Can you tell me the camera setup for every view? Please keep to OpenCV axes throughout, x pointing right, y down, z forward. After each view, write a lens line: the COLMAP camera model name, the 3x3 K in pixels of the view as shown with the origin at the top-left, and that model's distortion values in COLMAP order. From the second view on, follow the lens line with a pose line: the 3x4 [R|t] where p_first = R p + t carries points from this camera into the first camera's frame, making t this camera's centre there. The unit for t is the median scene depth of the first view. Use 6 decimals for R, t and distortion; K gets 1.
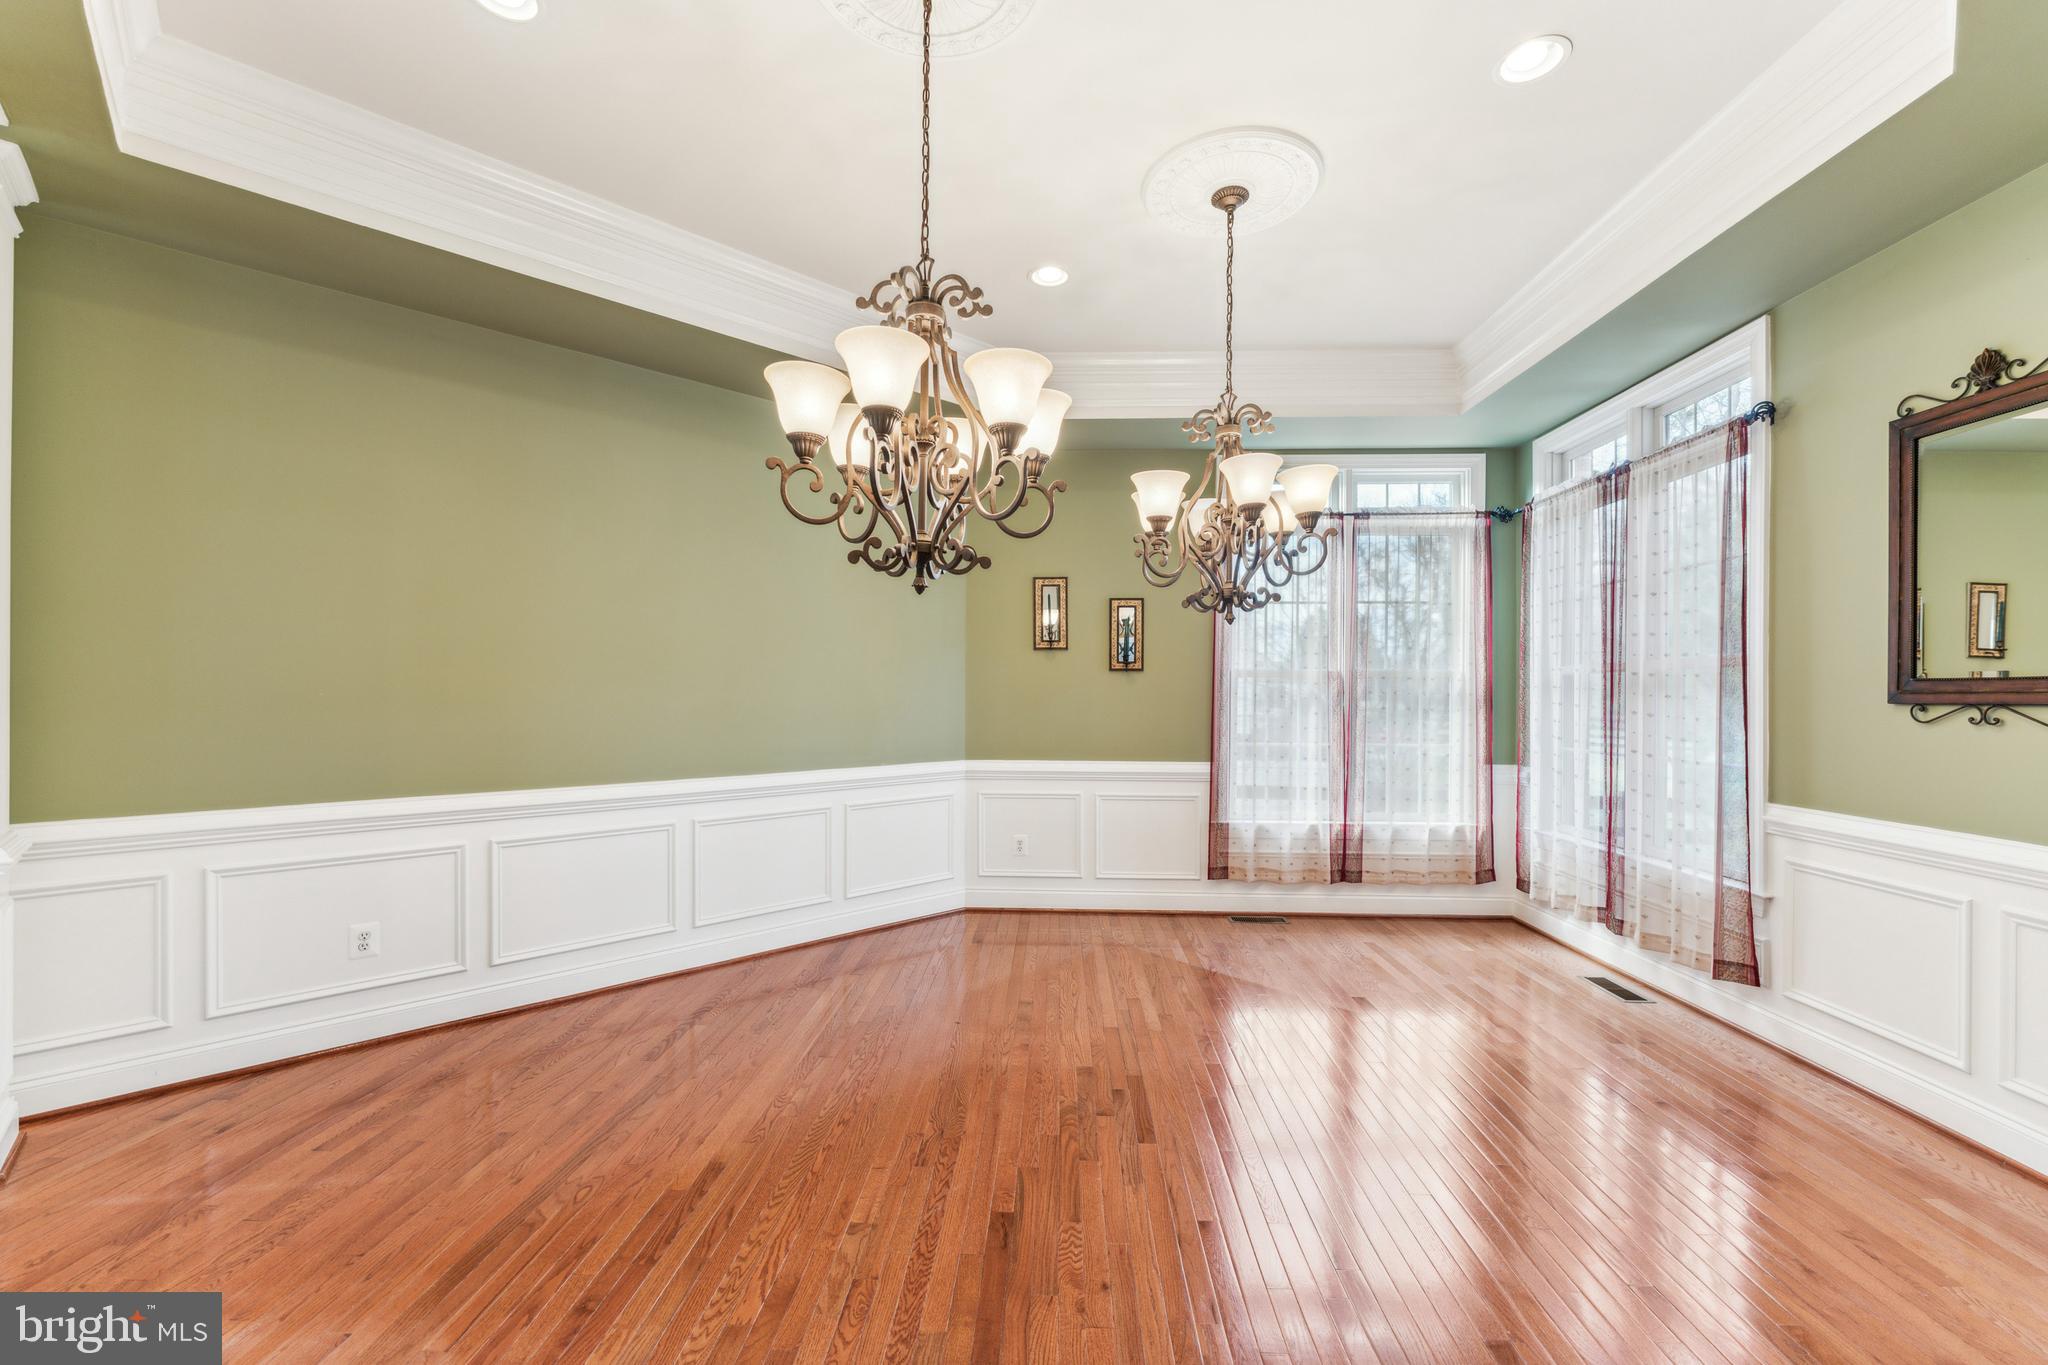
lens RADIAL K [[843.5, 0, 1026.0], [0, 843.5, 694.2], [0, 0, 1]] dist [0.000847, -0.000184]
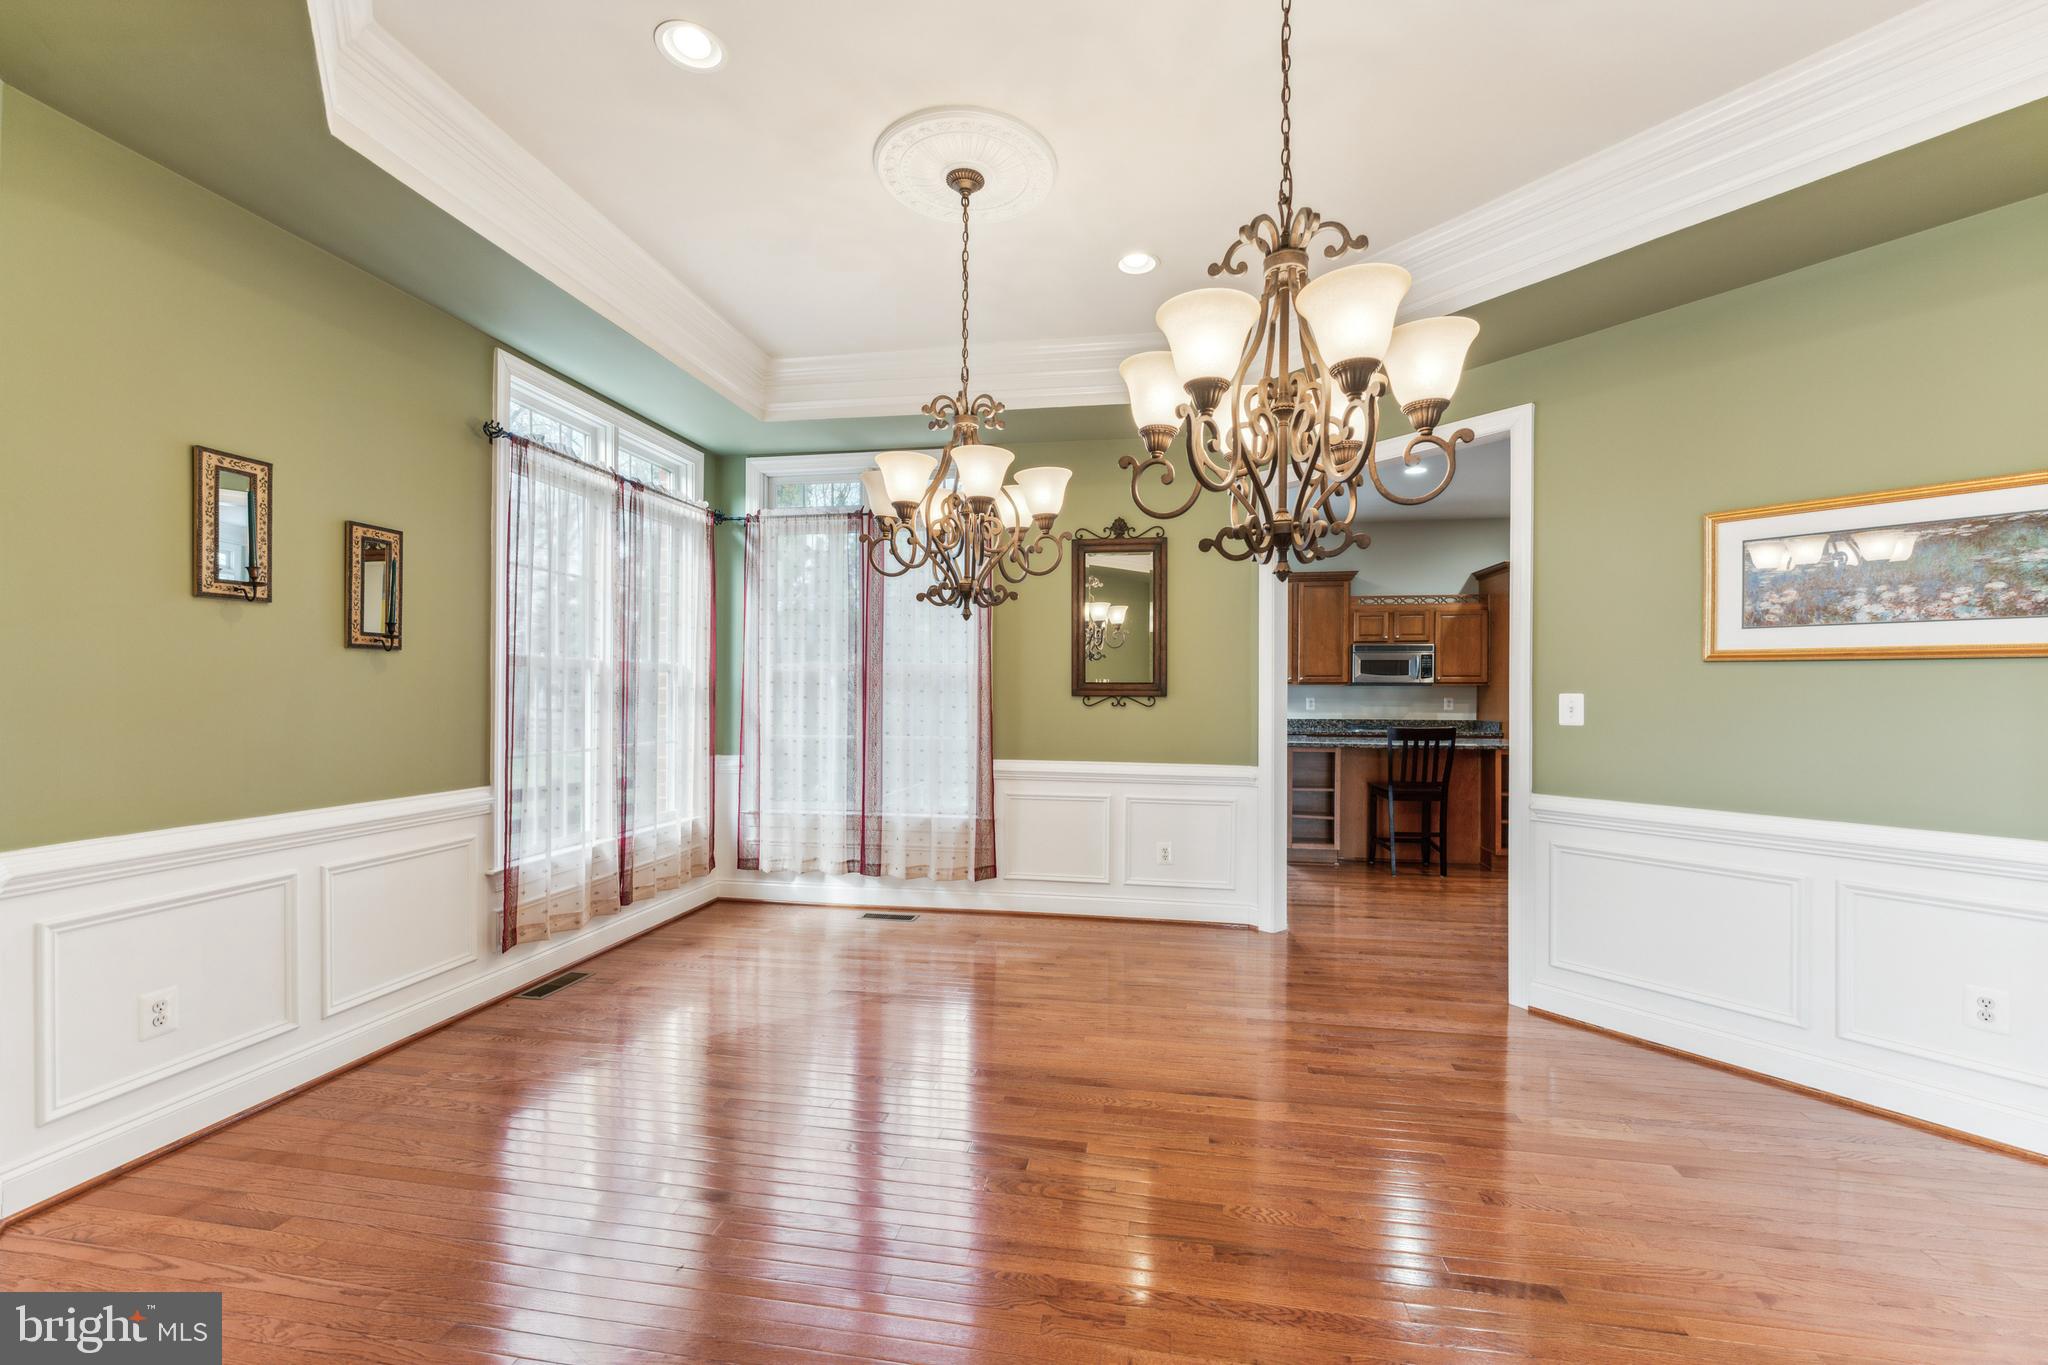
lens RADIAL K [[843.5, 0, 1035.4], [0, 843.5, 690.5], [0, 0, 1]] dist [0.000847, -0.000184]
pose [[0.113487, -0.004885, 0.993528, -0.439579], [-0.007240, 0.999957, 0.005743, -0.006019], [-0.993513, -0.007845, 0.113446, 0.494109]]
